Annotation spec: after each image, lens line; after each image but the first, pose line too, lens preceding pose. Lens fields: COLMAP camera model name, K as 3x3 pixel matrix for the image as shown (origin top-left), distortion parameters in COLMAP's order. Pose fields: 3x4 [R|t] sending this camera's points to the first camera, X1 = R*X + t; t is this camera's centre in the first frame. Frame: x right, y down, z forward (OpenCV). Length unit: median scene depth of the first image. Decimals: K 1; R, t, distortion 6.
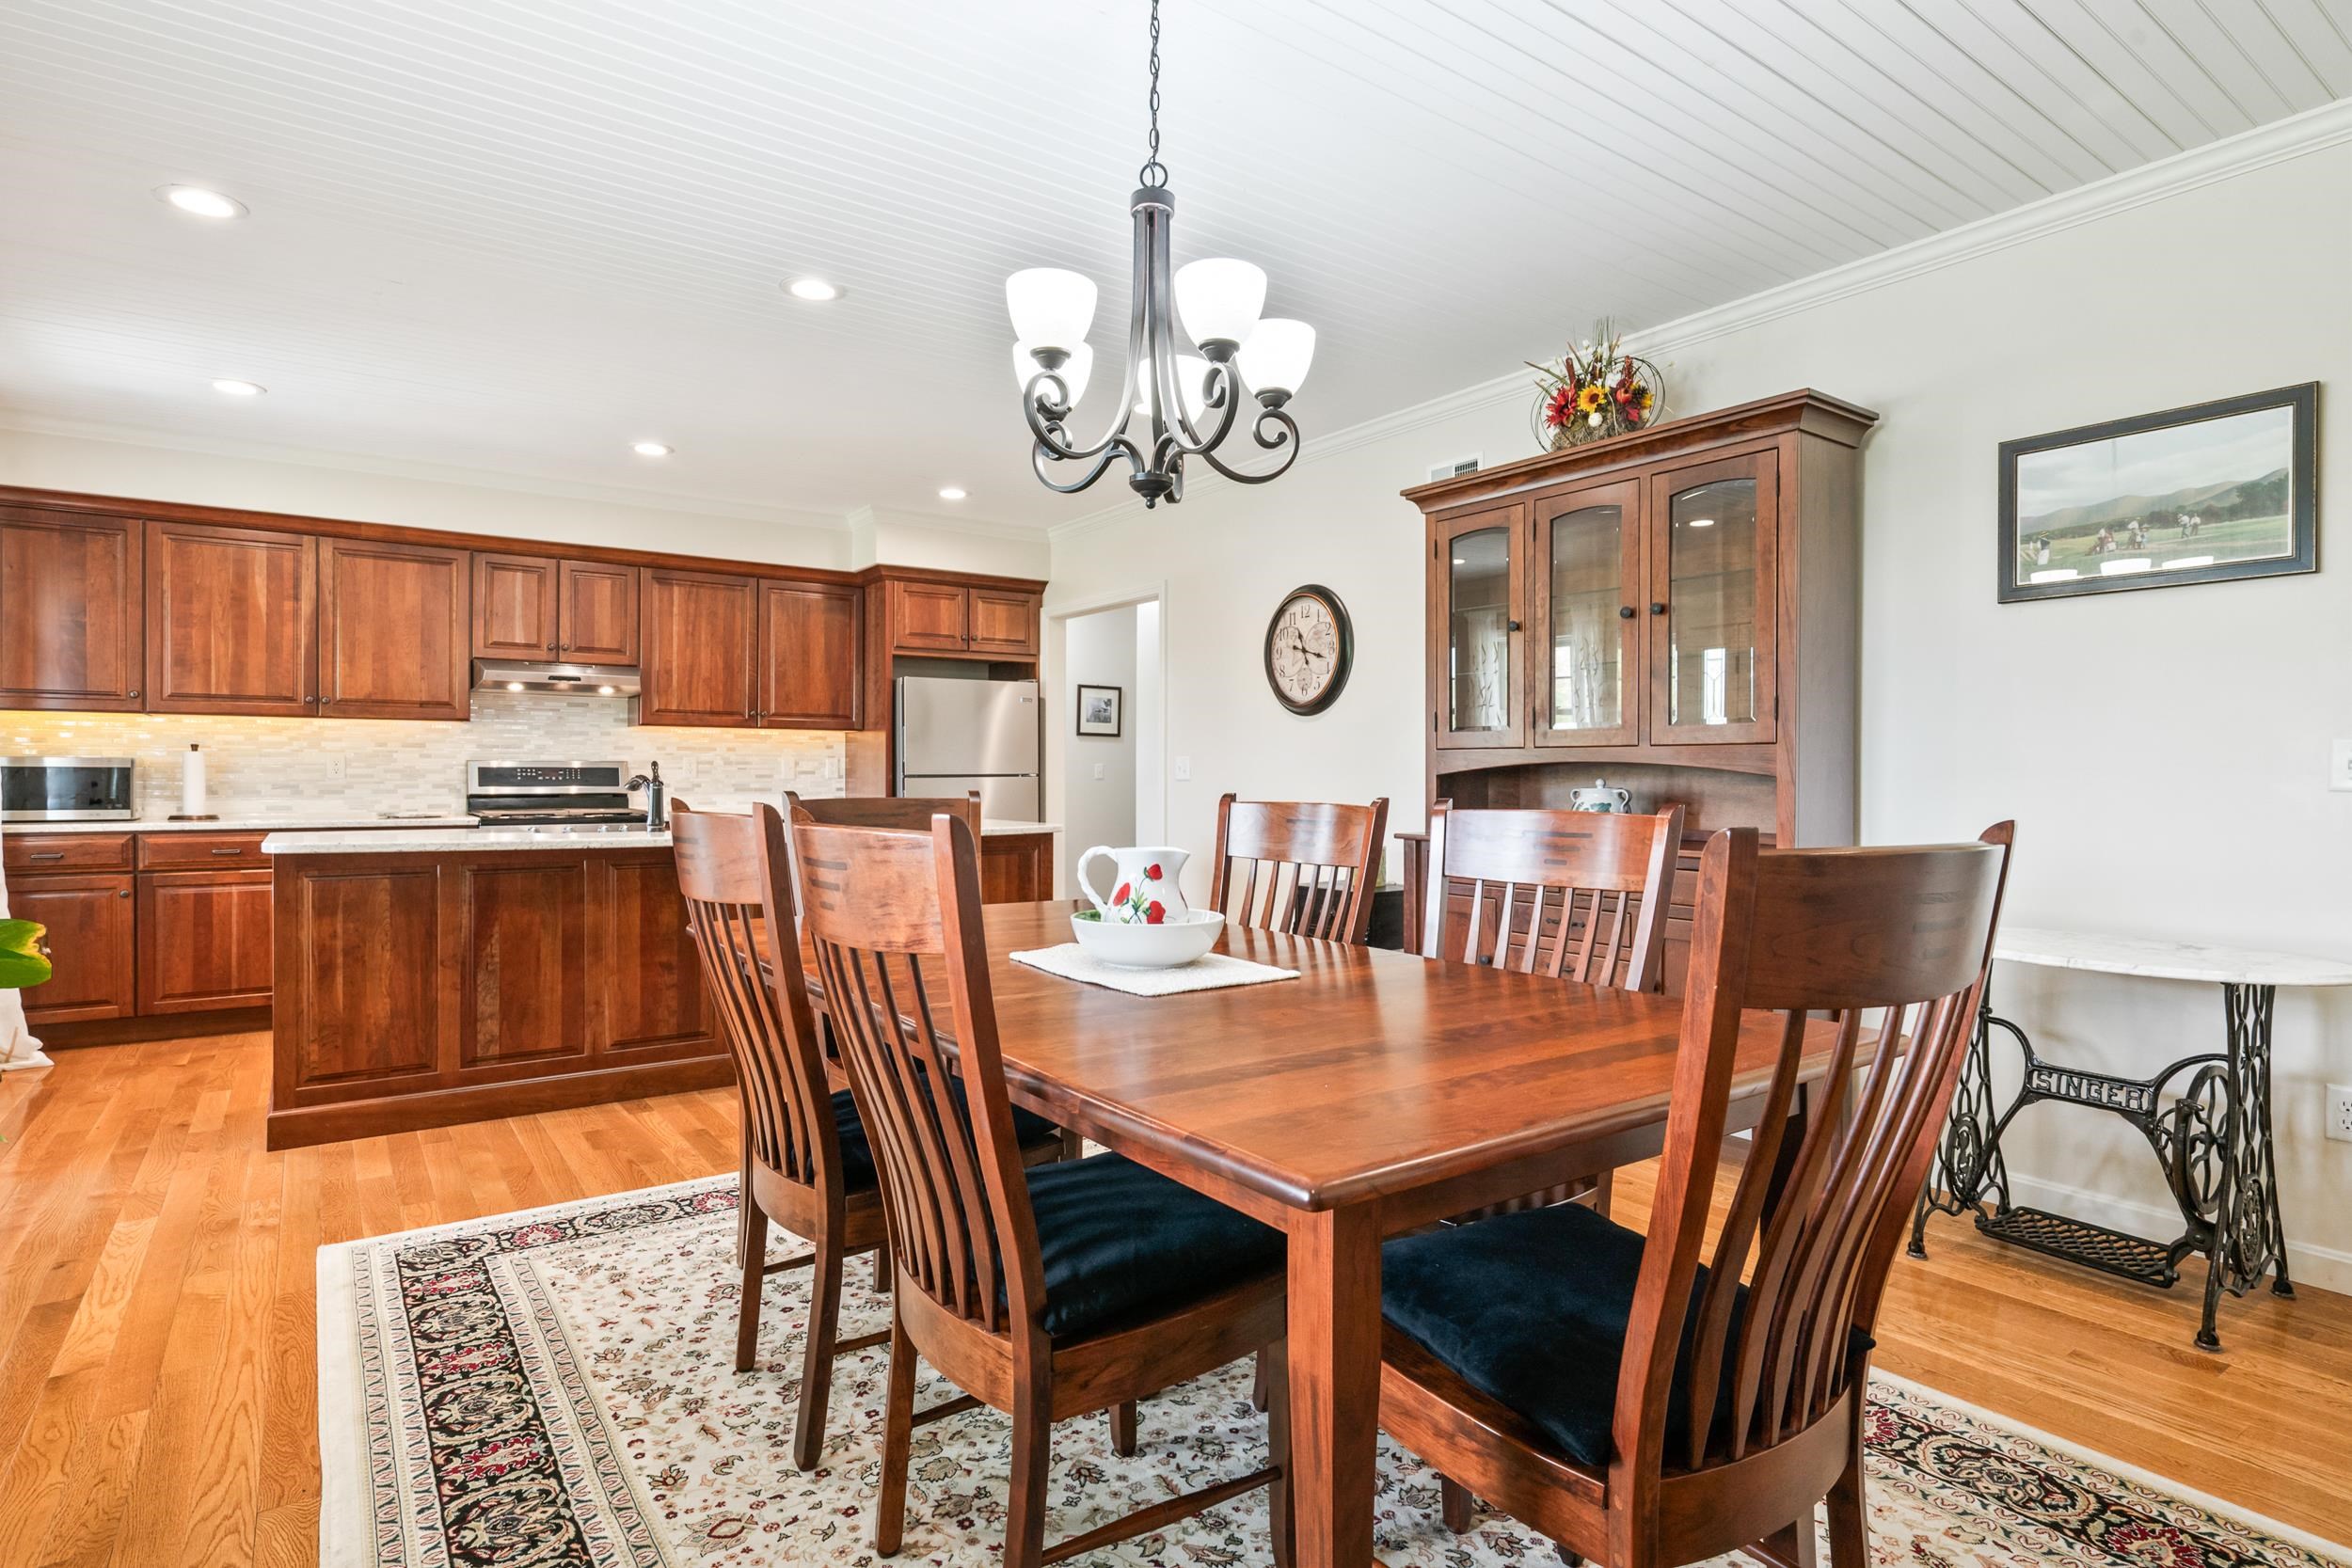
lens RADIAL K [[1208.2, 0, 1169.8], [0, 1208.2, 779.8], [0, 0, 1]] dist [0.007699, -0.000386]
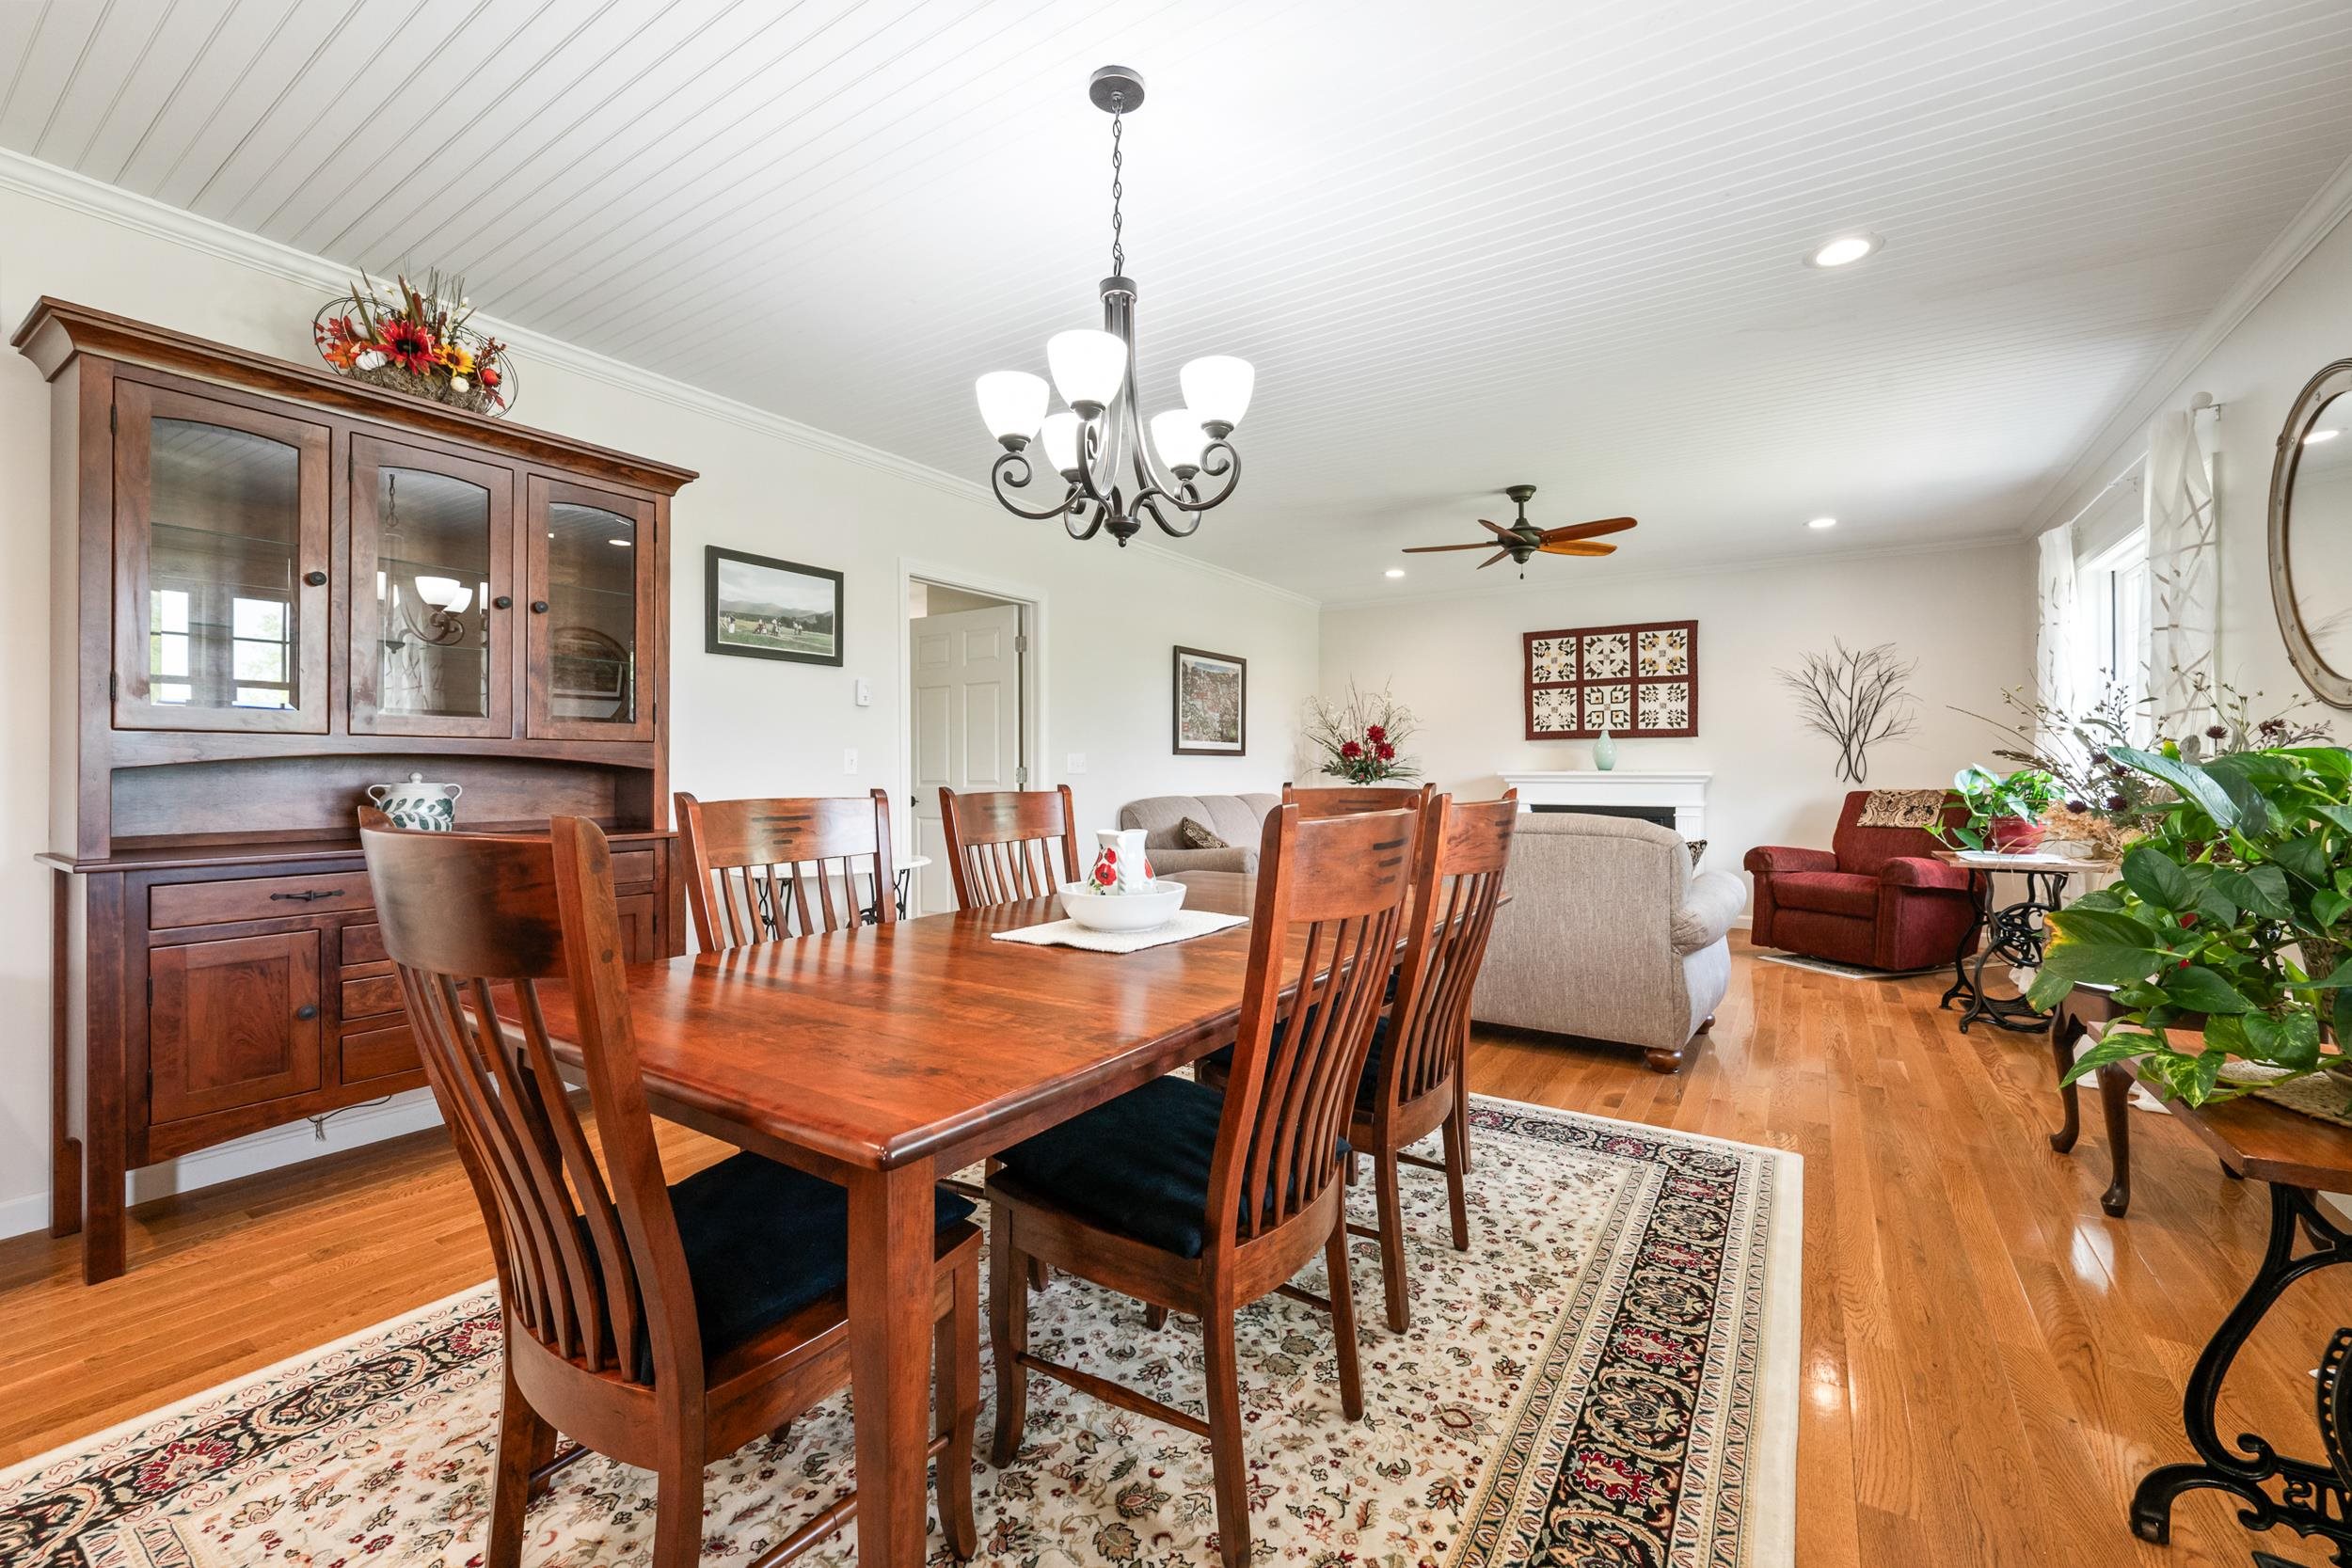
lens RADIAL K [[926.1, 0, 1207.0], [0, 926.1, 785.8], [0, 0, 1]] dist [-0.000045, -0.000063]
pose [[-0.366933, -0.019006, 0.930053, -0.357318], [0.004955, 0.999737, 0.022385, -0.002620], [-0.930234, 0.012822, -0.366742, 0.504722]]
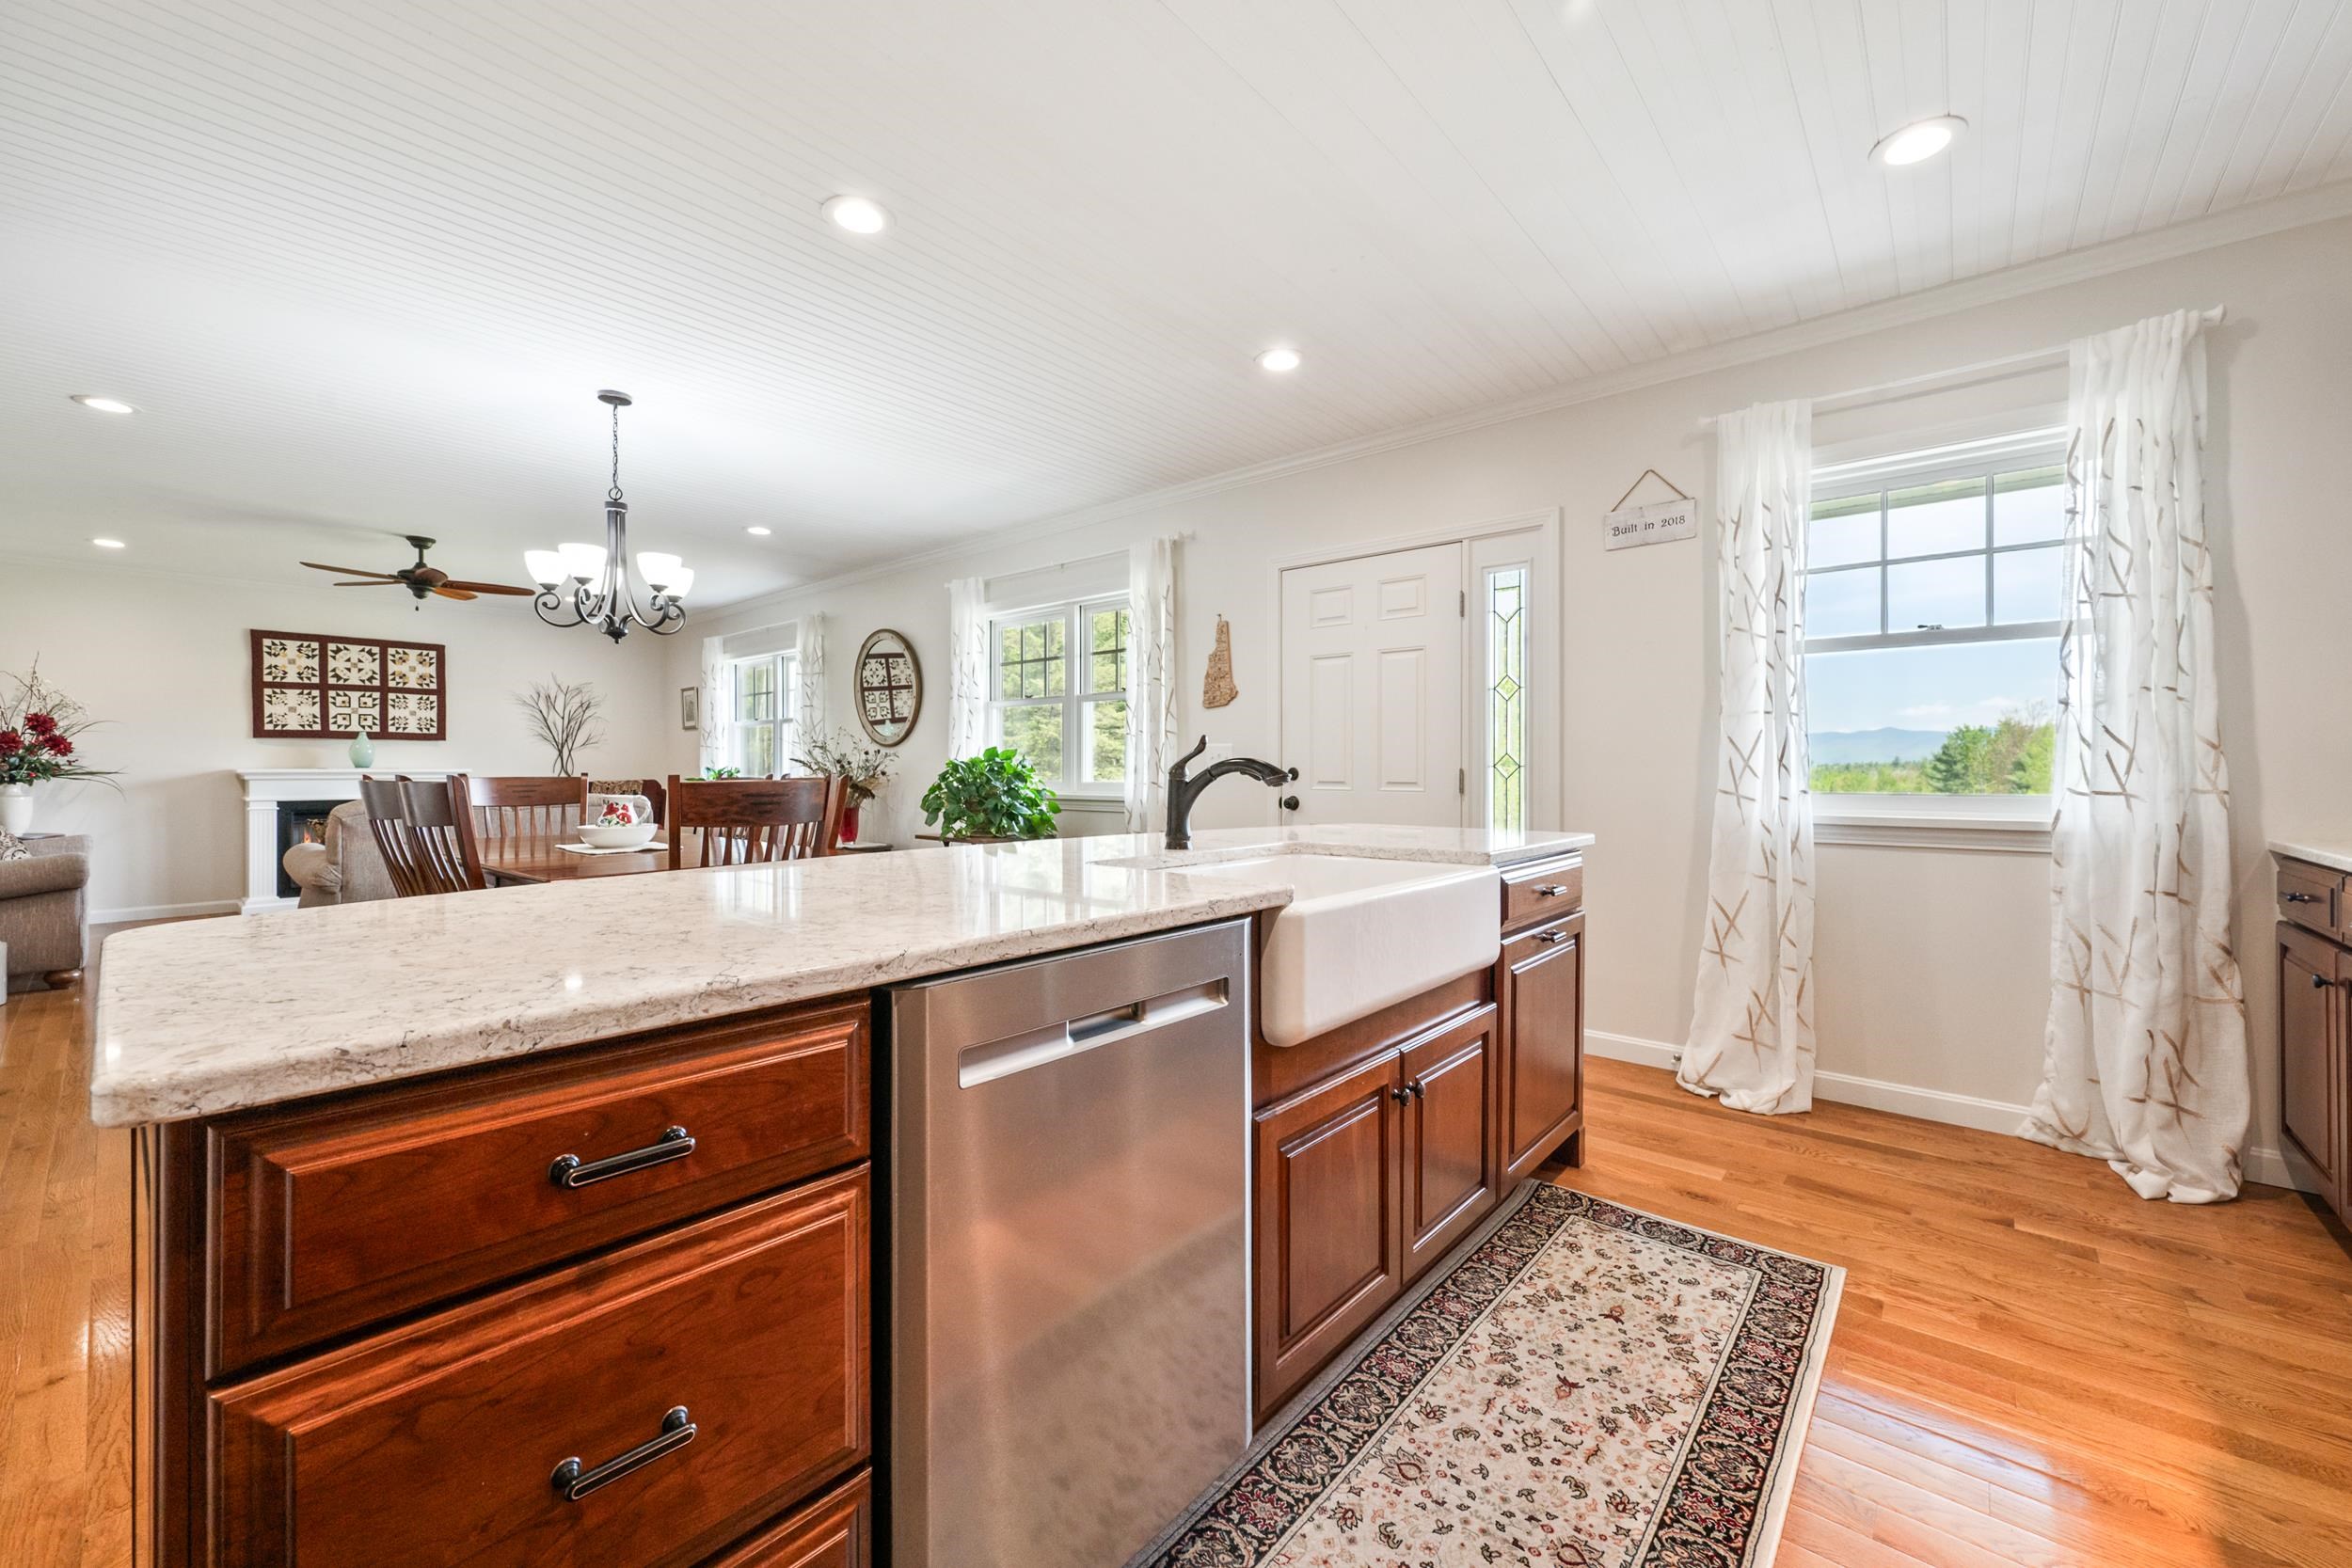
lens RADIAL K [[926.1, 0, 1175.4], [0, 926.1, 769.2], [0, 0, 1]] dist [-0.000045, -0.000063]
pose [[-0.970060, -0.002151, -0.242857, -0.238698], [-0.003232, 0.999987, 0.004050, -0.000984], [0.242845, 0.004714, -0.970054, 1.166873]]
